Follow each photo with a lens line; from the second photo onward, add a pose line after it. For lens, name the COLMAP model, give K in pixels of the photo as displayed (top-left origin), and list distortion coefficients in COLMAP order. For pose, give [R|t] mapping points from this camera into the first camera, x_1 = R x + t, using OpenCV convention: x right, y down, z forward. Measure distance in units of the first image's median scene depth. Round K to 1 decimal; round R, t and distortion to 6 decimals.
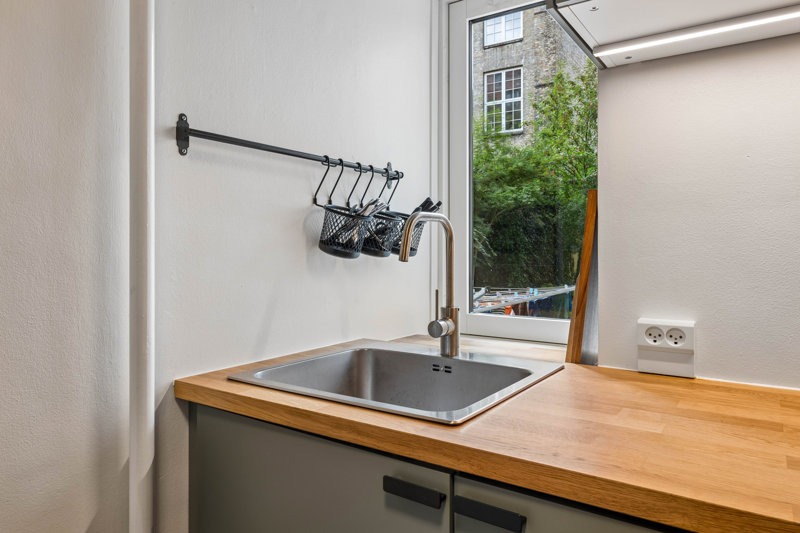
lens RADIAL K [[538.6, 0, 399.5], [0, 538.6, 262.9], [0, 0, 1]] dist [-0.005227, -0.001536]
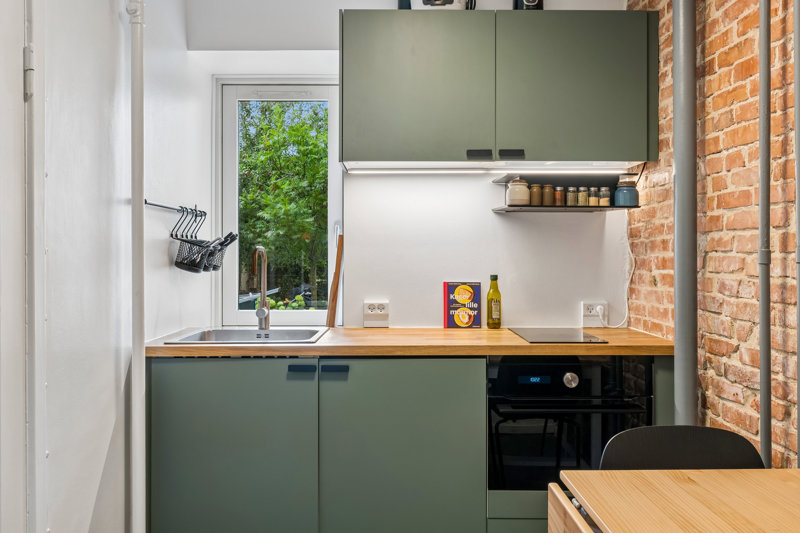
lens RADIAL K [[690.8, 0, 400.0], [0, 690.8, 265.3], [0, 0, 1]] dist [0.001128, 0.000139]
pose [[0.828223, -0.008089, 0.560341, -0.905032], [0.012259, 0.999918, -0.003686, -0.019583], [-0.560265, 0.009922, 0.828254, -1.236763]]
